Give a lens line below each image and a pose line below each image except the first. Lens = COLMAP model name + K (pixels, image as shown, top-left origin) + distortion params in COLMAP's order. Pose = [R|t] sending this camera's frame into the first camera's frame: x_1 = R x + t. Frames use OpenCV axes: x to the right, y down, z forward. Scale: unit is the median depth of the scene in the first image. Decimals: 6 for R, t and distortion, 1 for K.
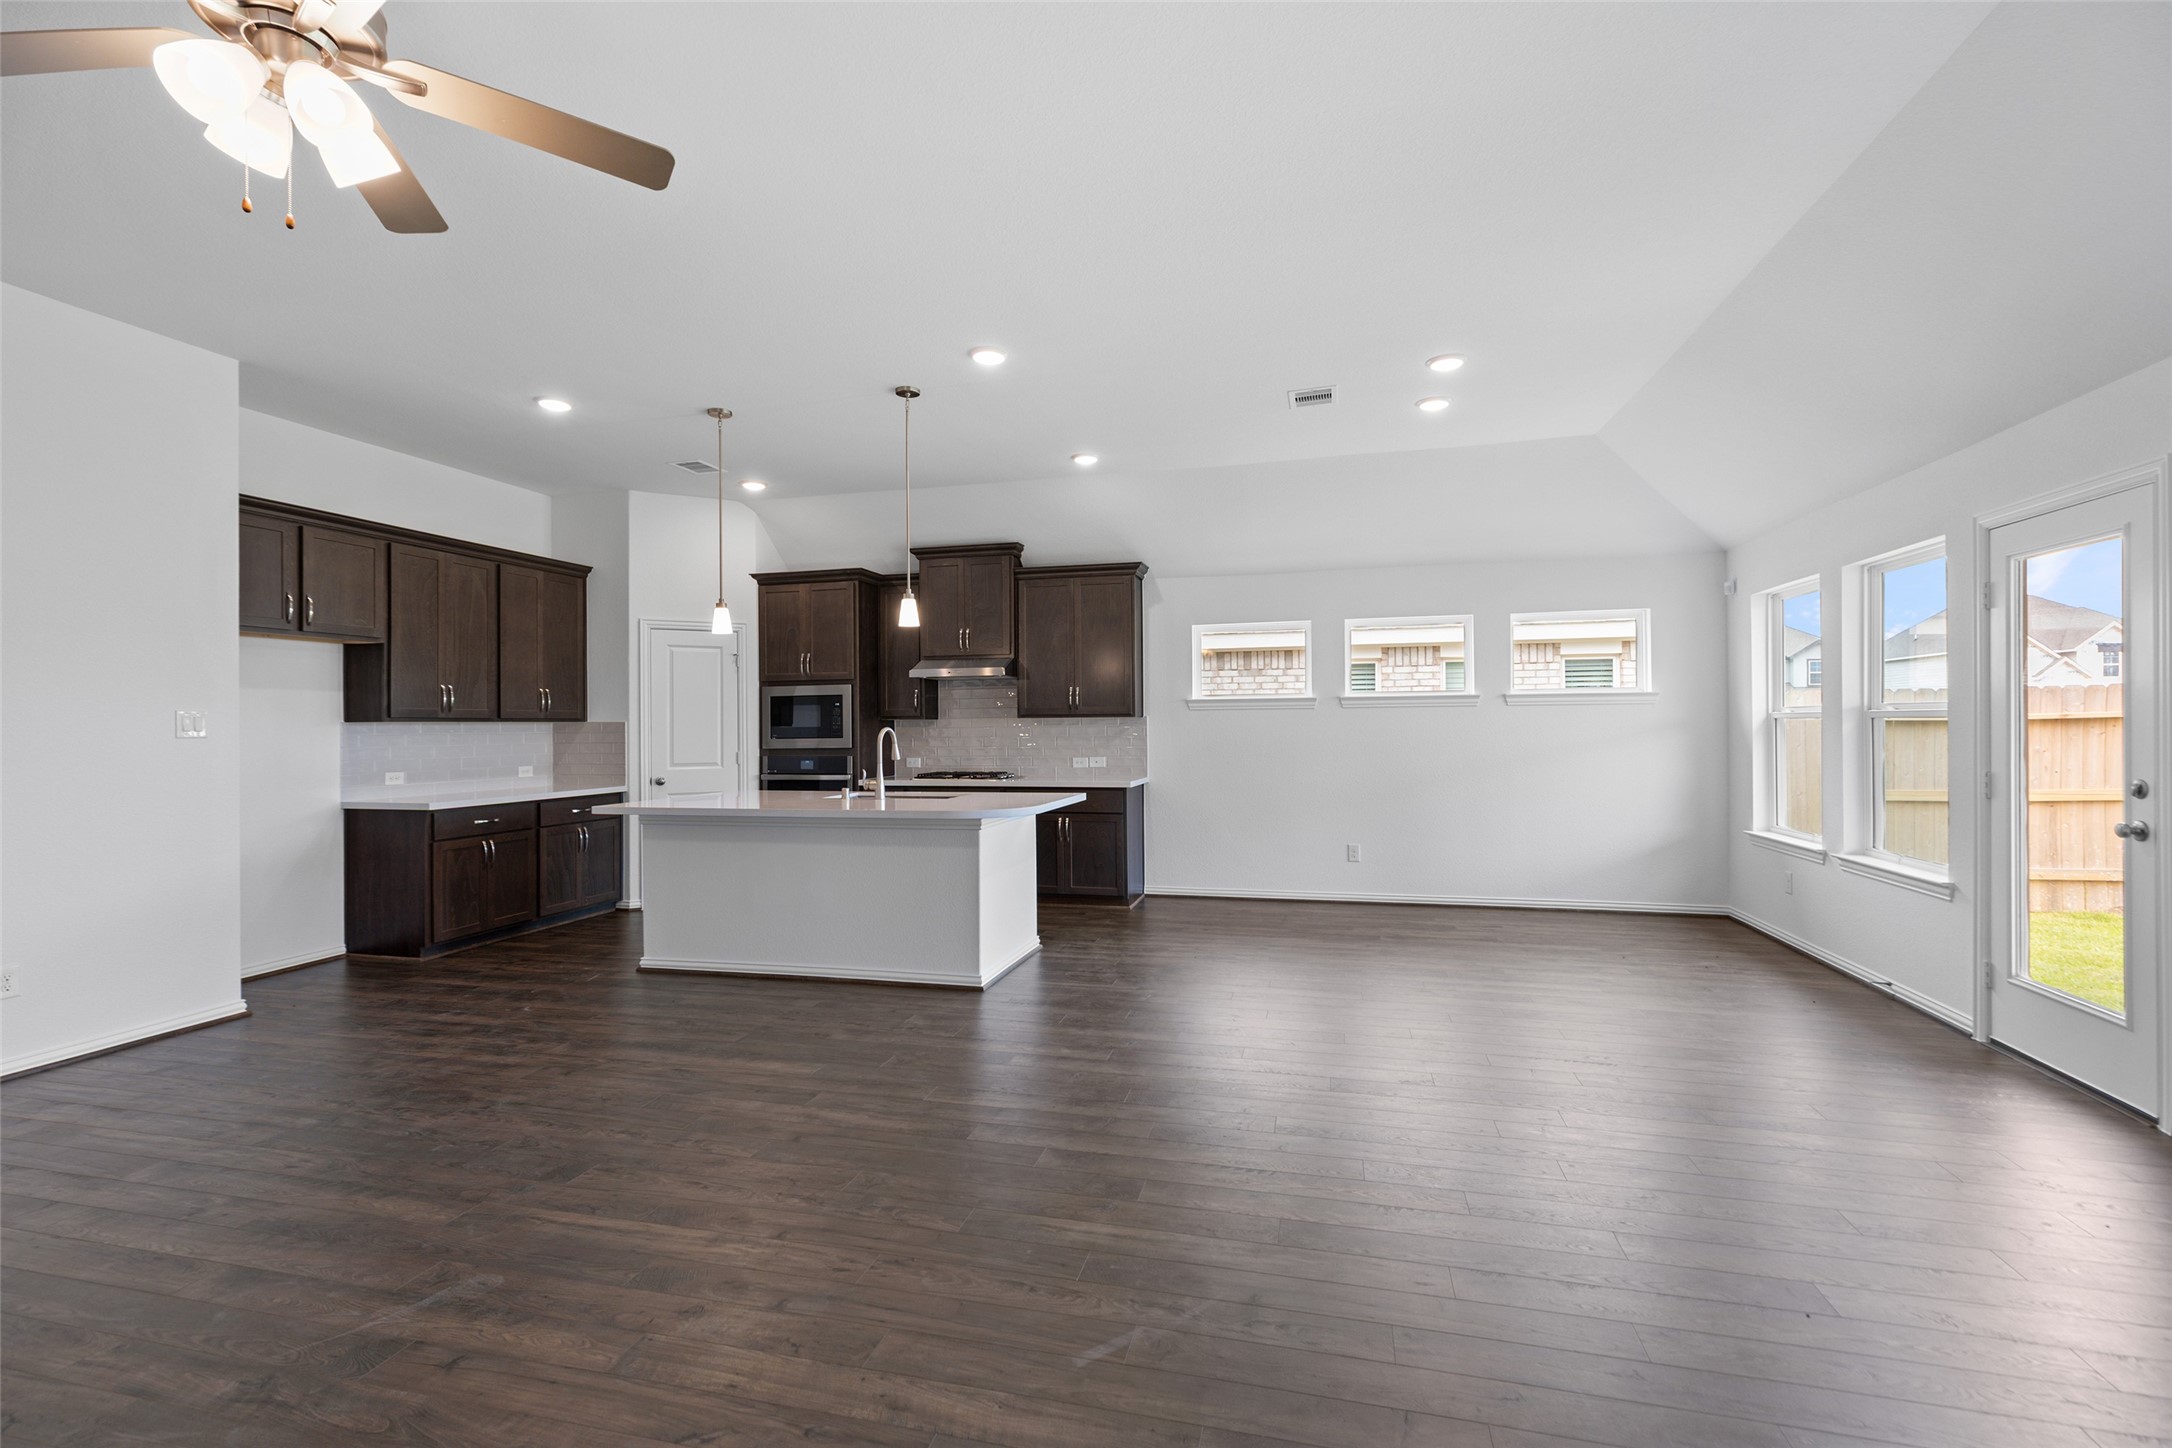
lens RADIAL K [[967.5, 0, 1079.2], [0, 967.5, 718.6], [0, 0, 1]] dist [0.005606, -0.000422]
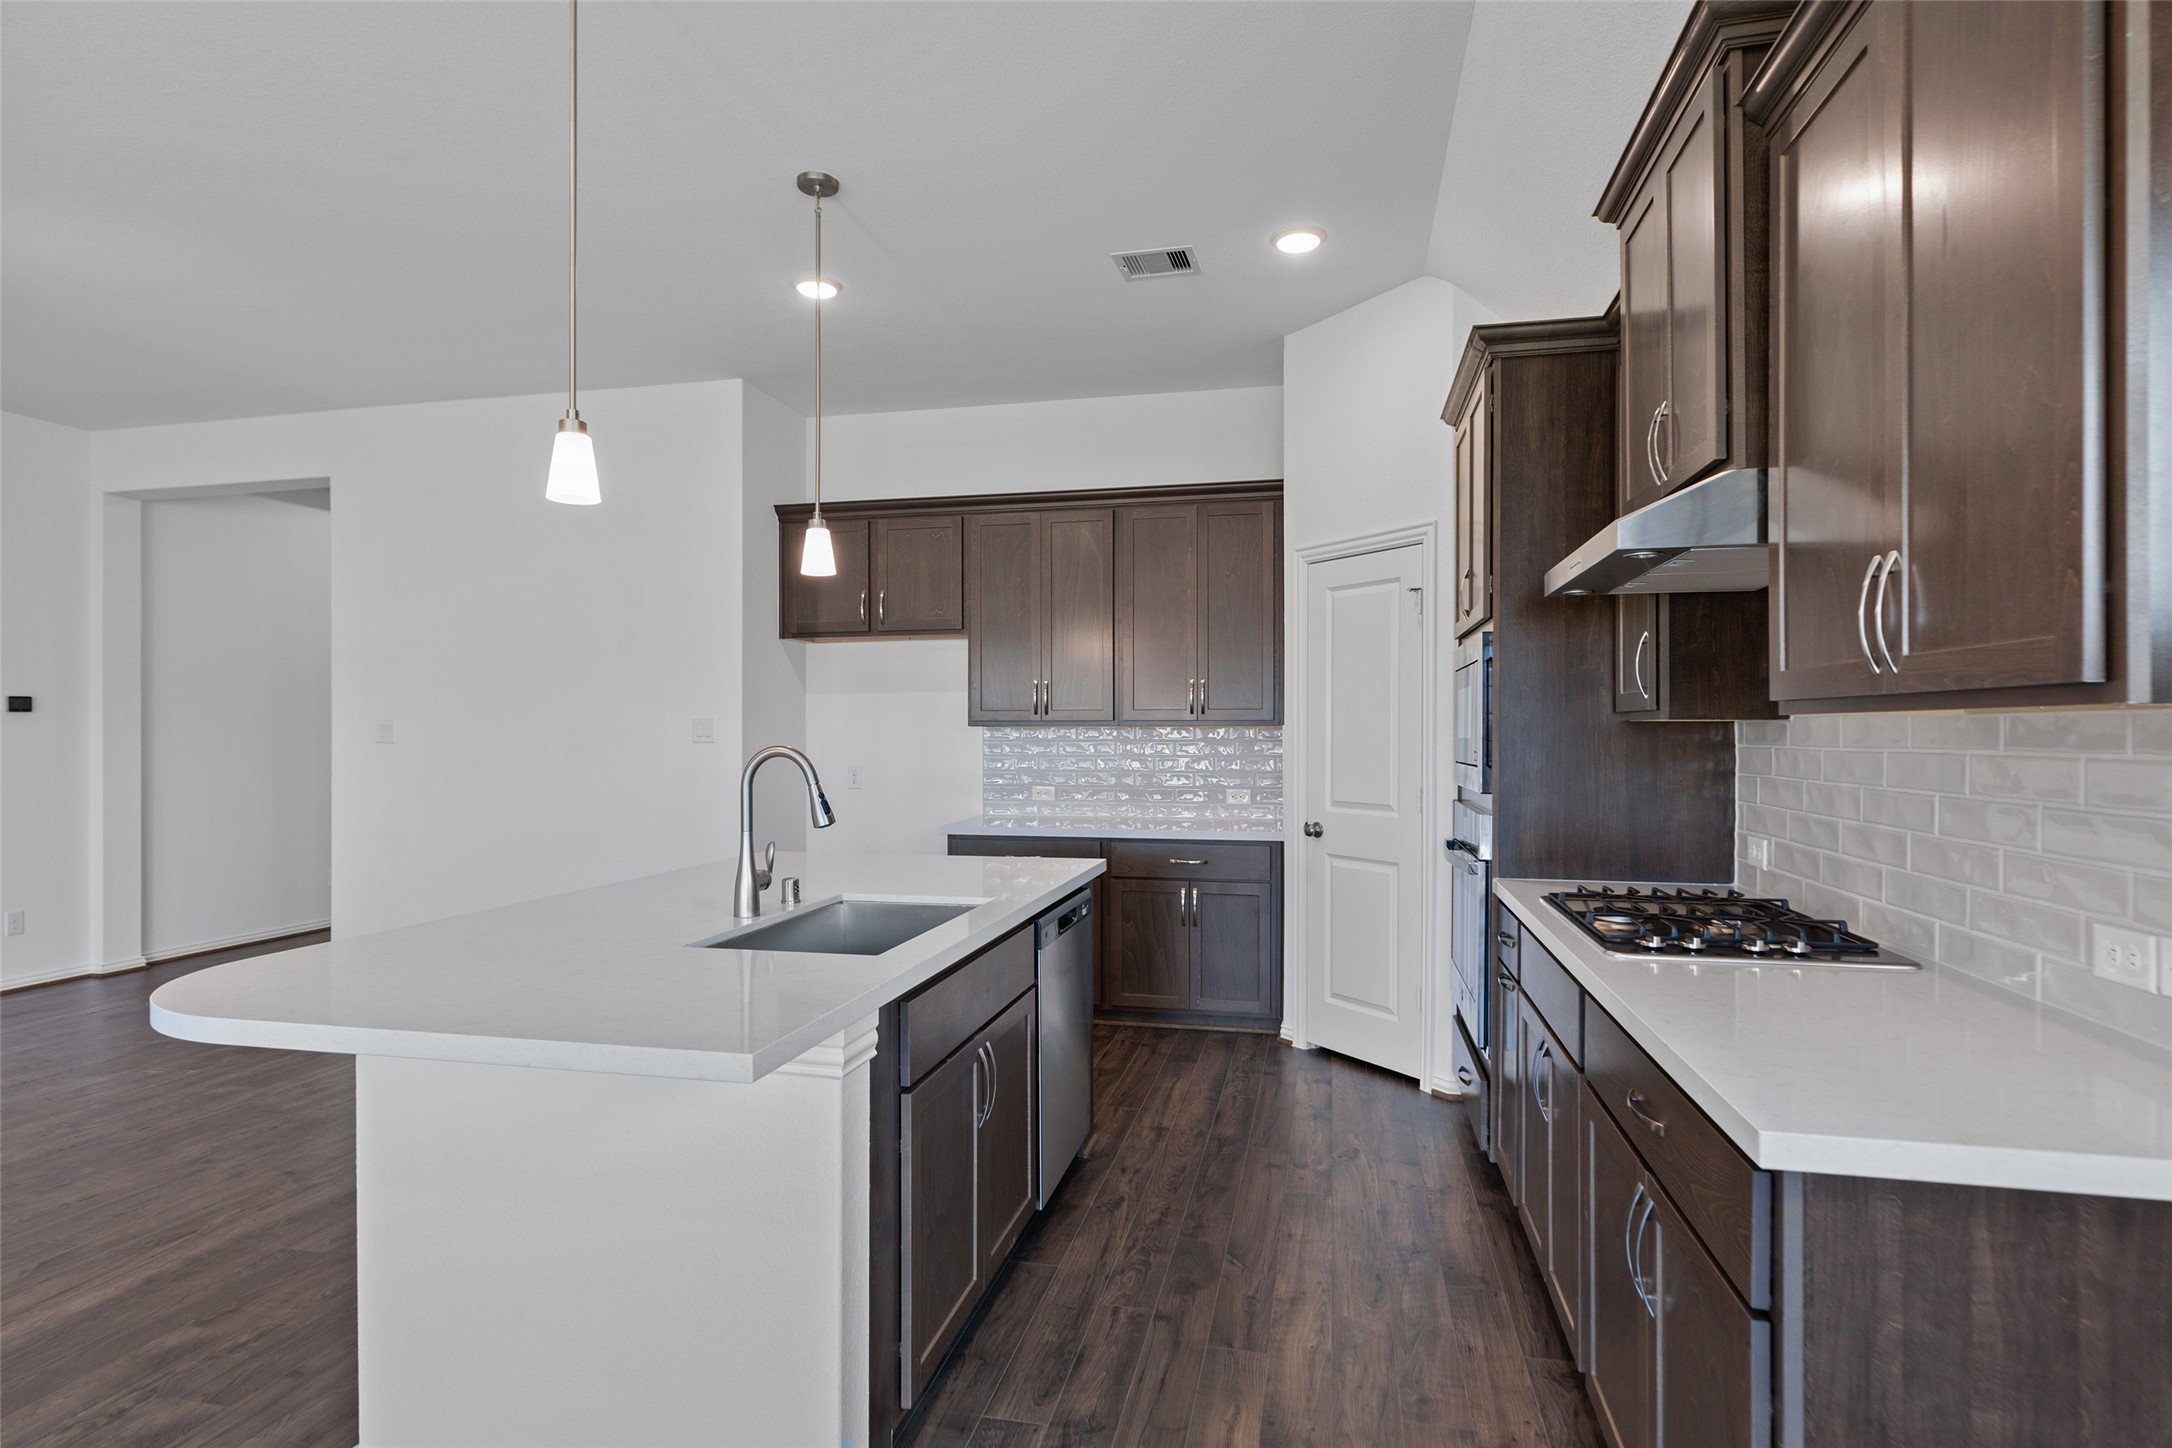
lens RADIAL K [[1108.9, 0, 1089.9], [0, 1108.9, 729.5], [0, 0, 1]] dist [-0.000067, -0.000218]
pose [[0.042261, 0.007277, -0.999080, 0.231007], [0.008384, 0.999936, 0.007637, -0.000637], [0.999071, -0.008699, 0.042198, 0.917030]]
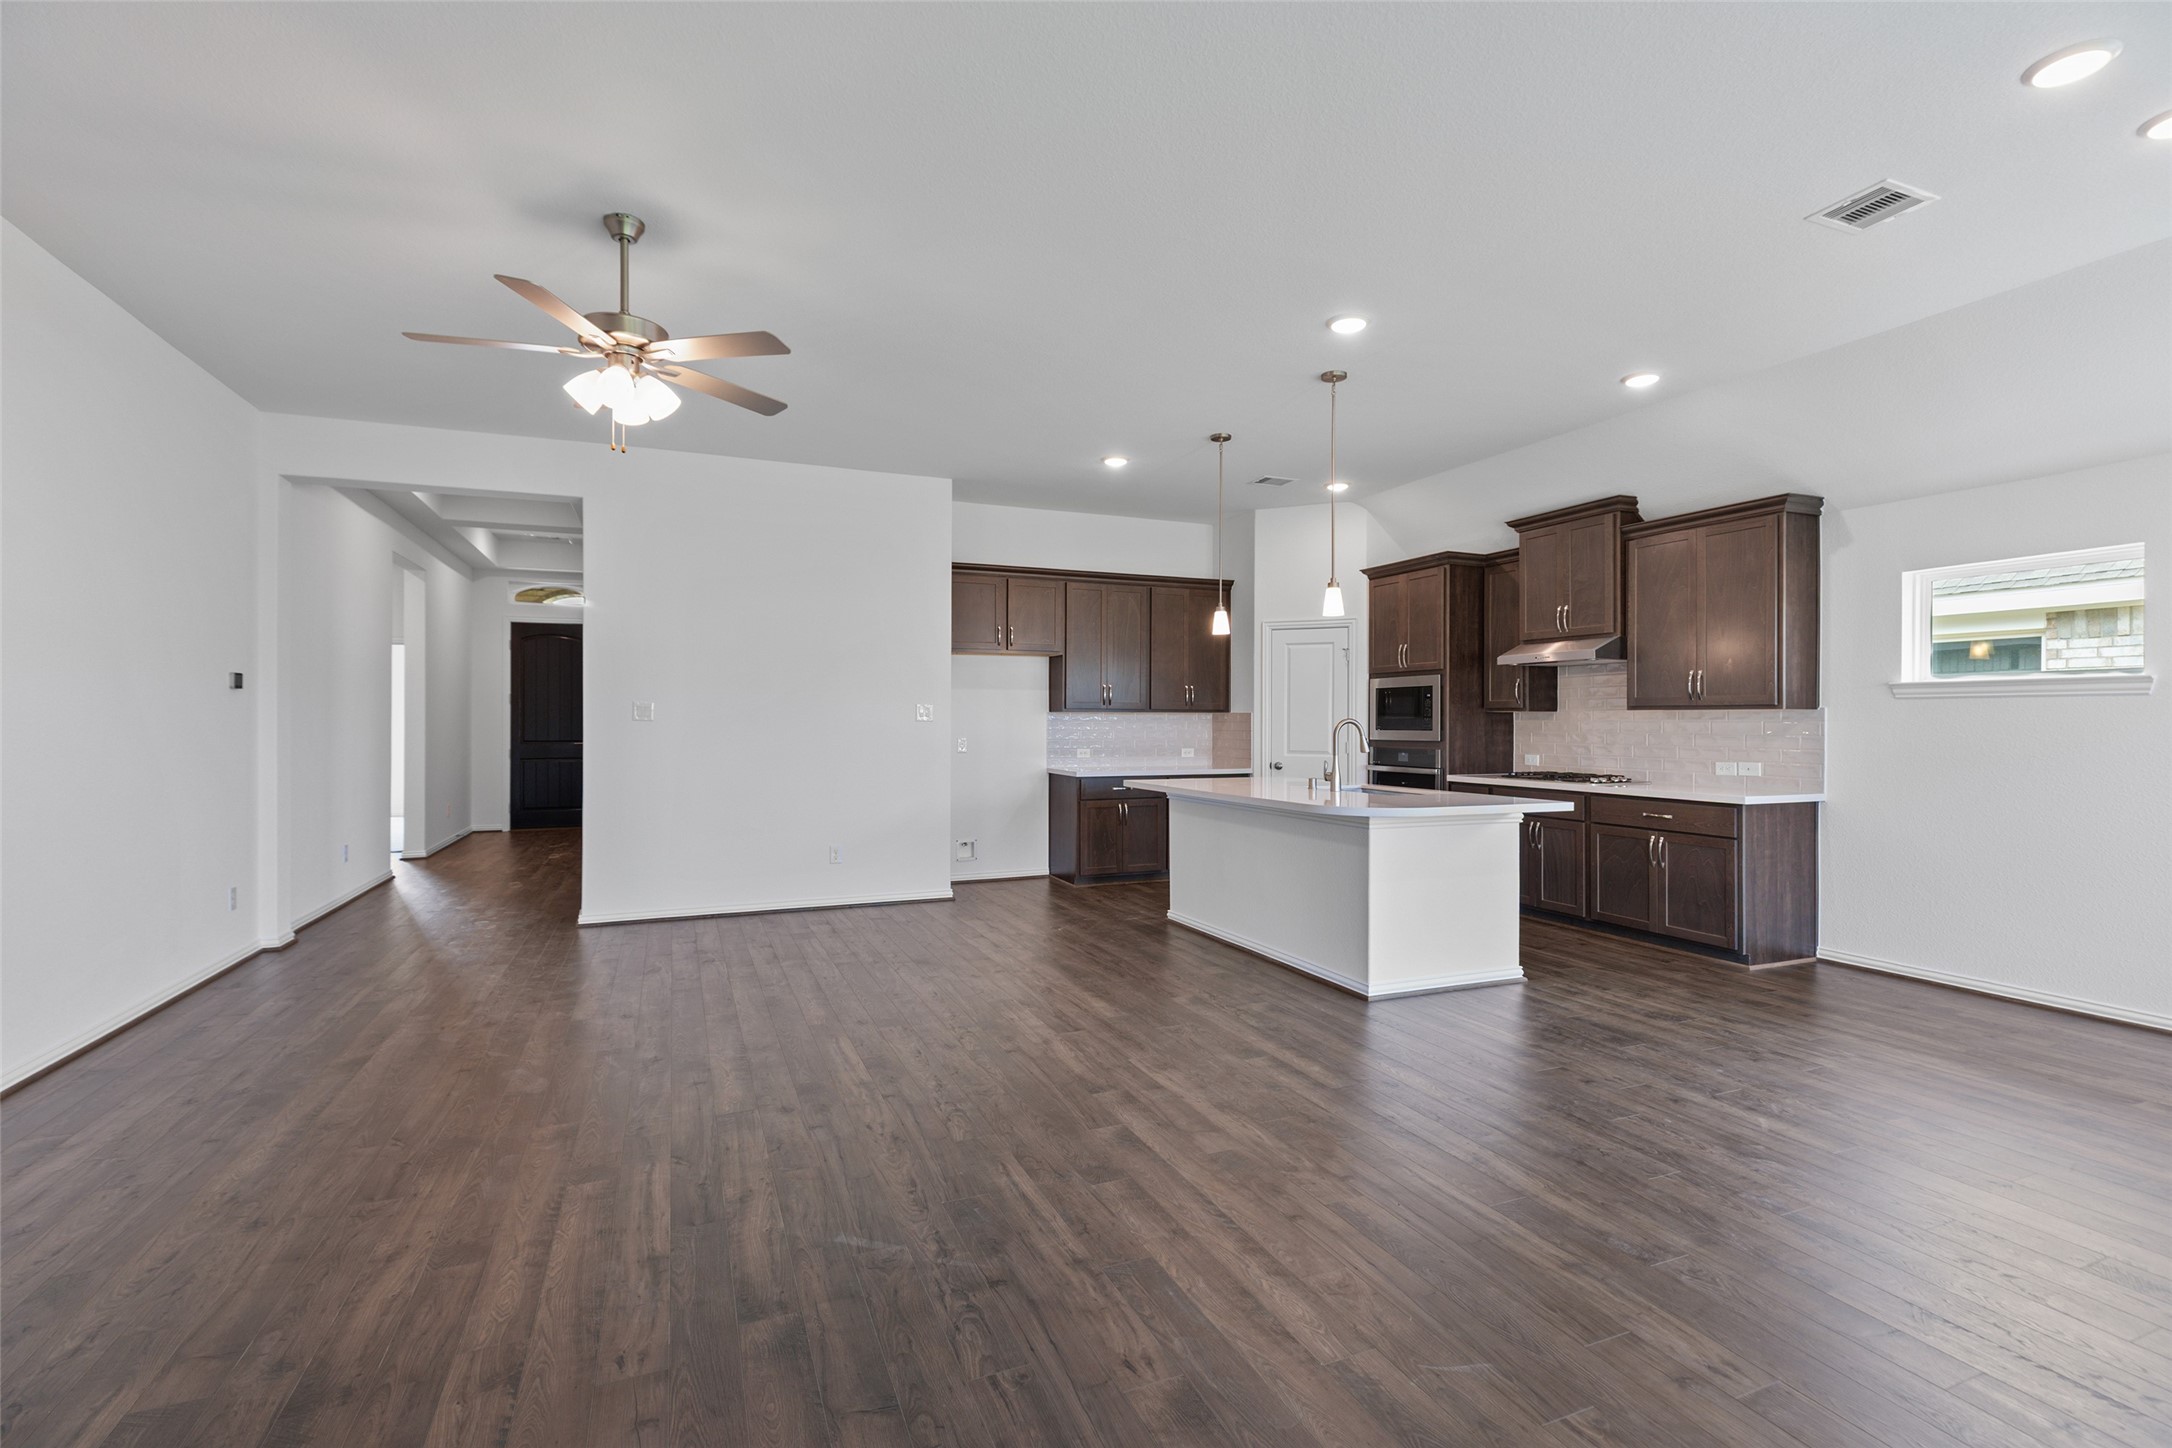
lens RADIAL K [[967.5, 0, 1079.2], [0, 967.5, 718.6], [0, 0, 1]] dist [0.005606, -0.000422]
pose [[0.607499, 0.008404, -0.794276, 0.342471], [-0.002758, 0.999960, 0.008471, 0.001147], [0.794316, -0.002956, 0.607498, 0.152777]]
